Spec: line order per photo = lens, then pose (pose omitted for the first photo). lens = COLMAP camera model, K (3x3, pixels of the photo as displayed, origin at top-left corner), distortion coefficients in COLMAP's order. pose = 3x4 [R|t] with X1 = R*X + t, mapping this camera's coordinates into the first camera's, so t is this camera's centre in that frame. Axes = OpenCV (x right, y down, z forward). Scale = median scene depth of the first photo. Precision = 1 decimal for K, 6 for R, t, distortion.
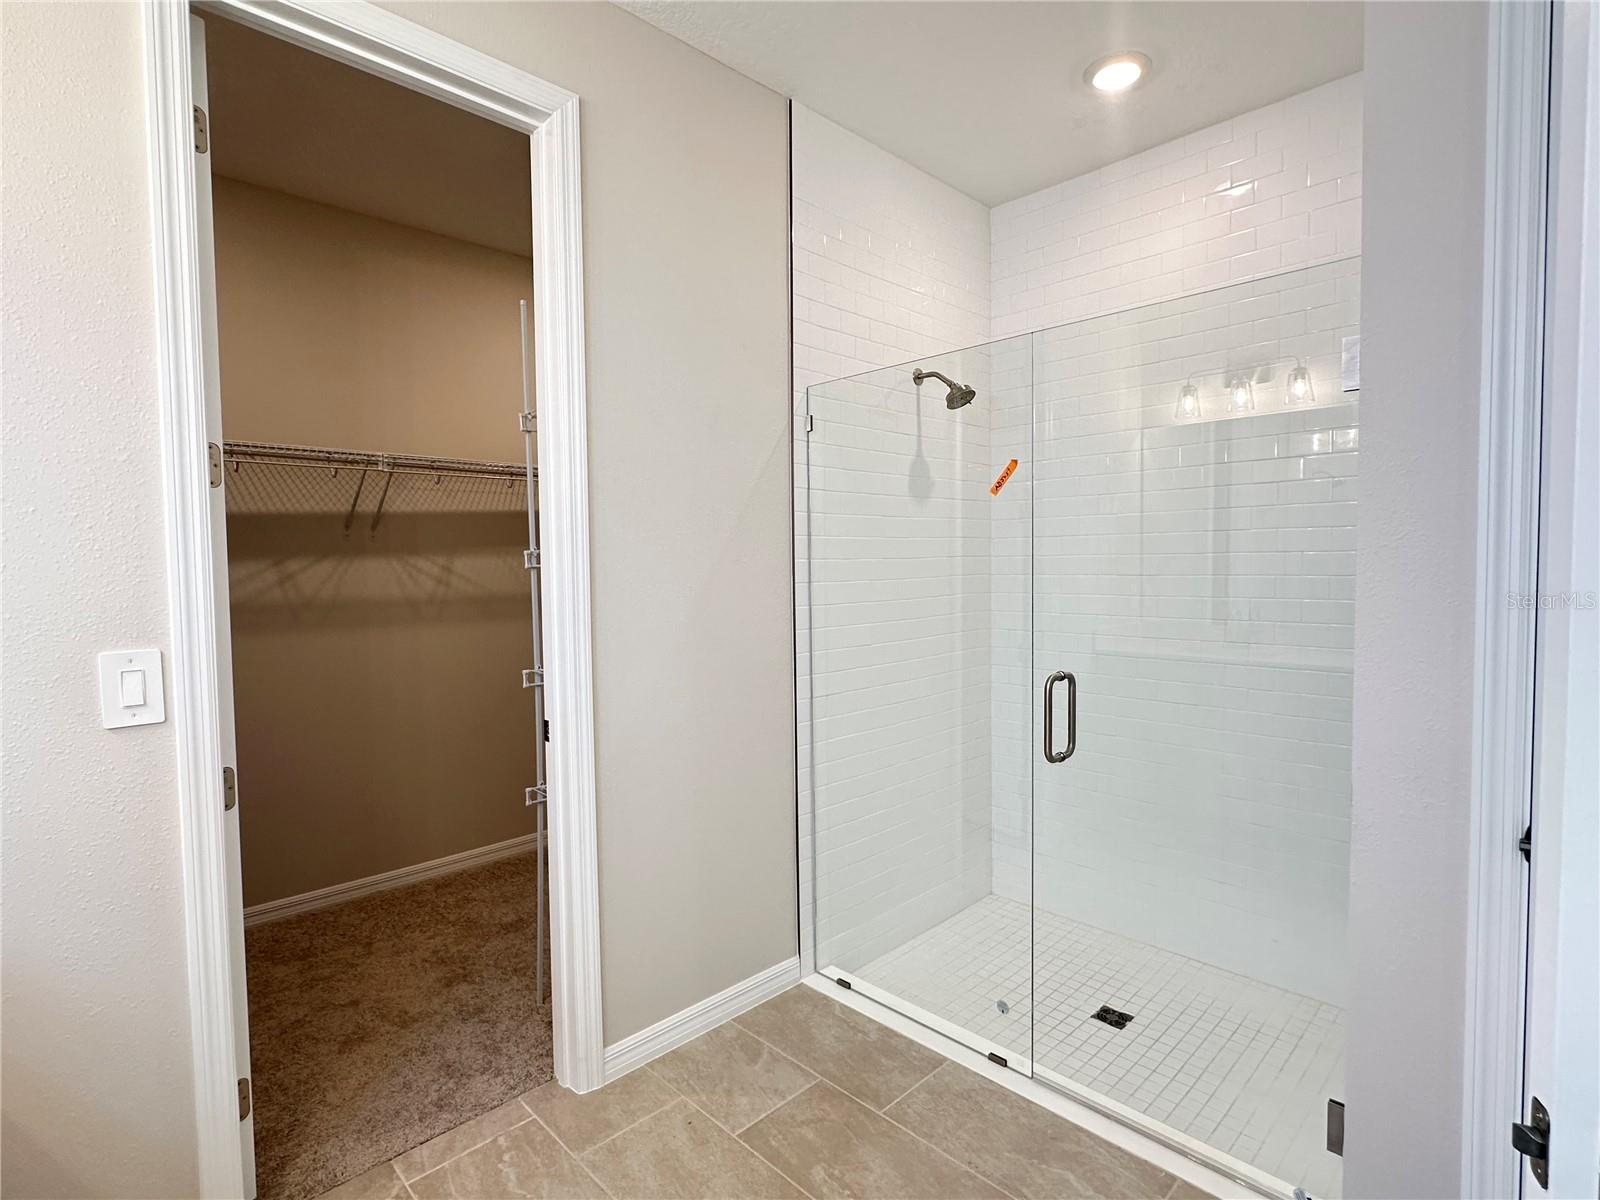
lens RADIAL K [[797.8, 0, 803.2], [0, 797.8, 594.8], [0, 0, 1]] dist [-0.004646, 0.001501]
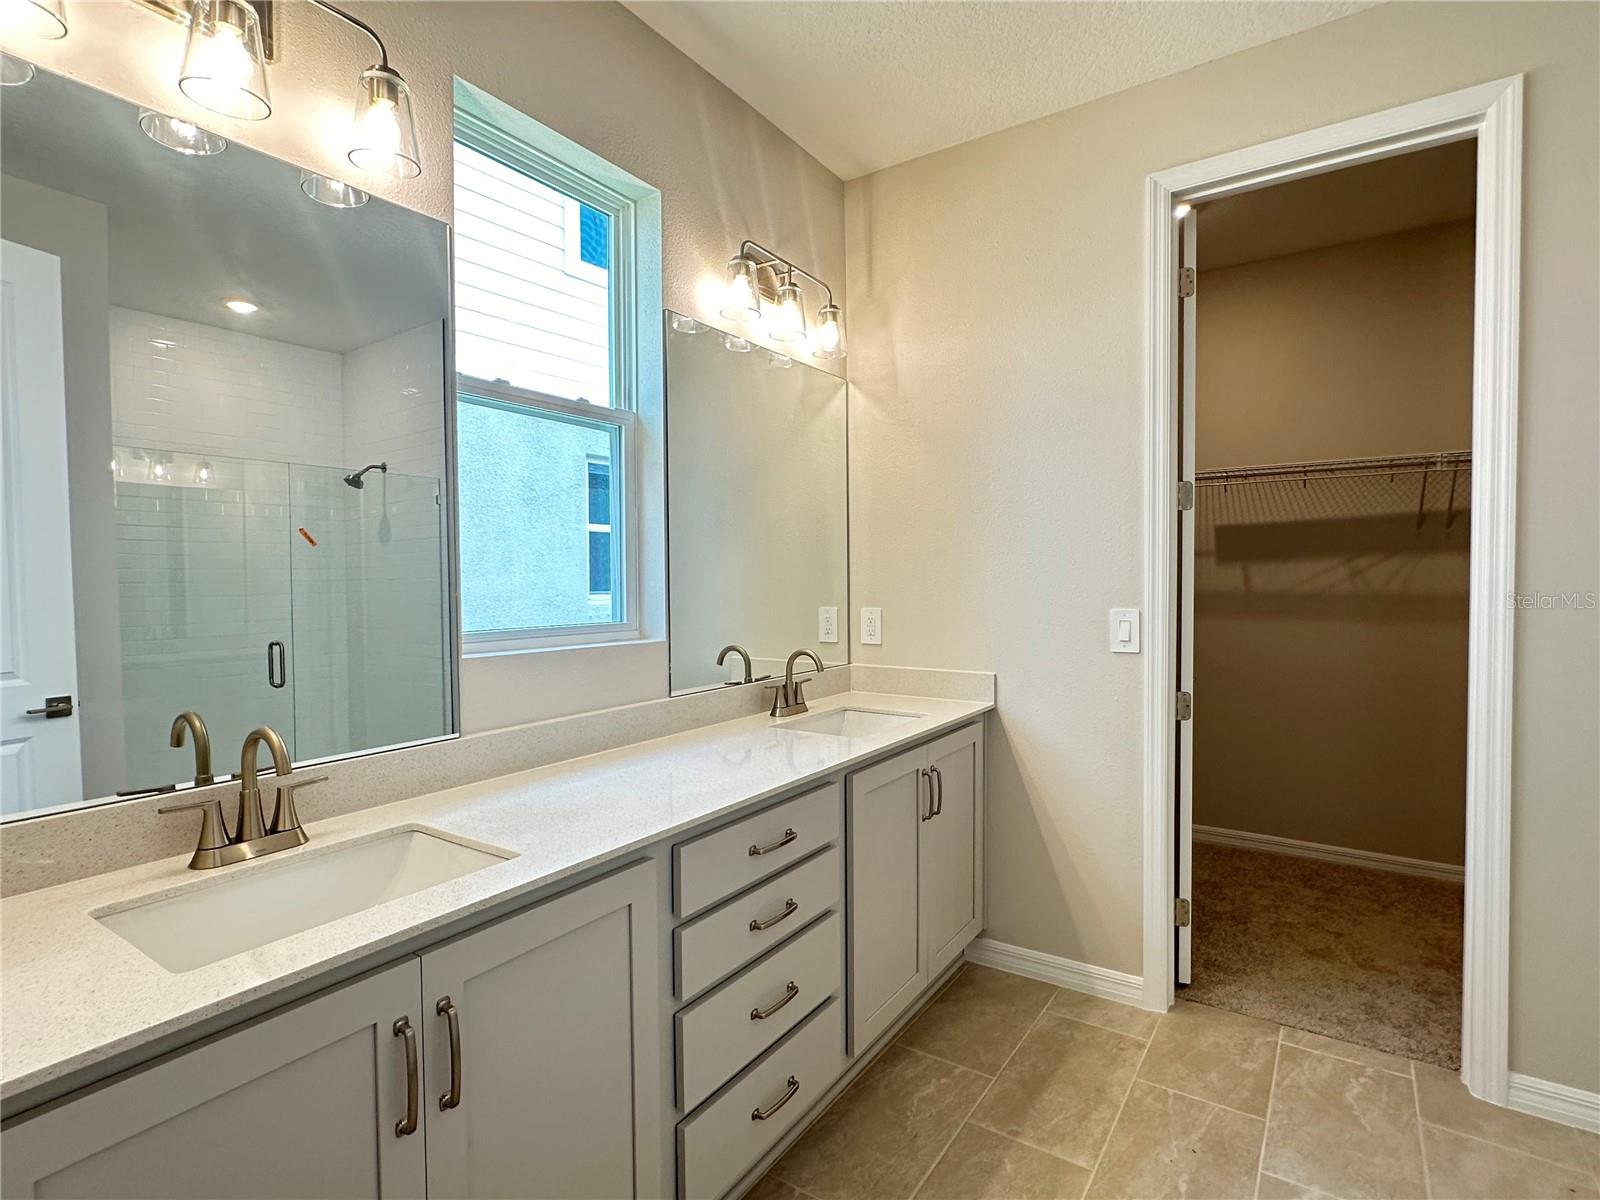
lens RADIAL K [[797.8, 0, 805.1], [0, 797.8, 603.4], [0, 0, 1]] dist [-0.004646, 0.001501]
pose [[0.206643, 0.048584, -0.977210, 0.461059], [-0.037937, 0.998413, 0.041616, 0.007707], [0.977681, 0.028473, 0.208158, -0.030752]]
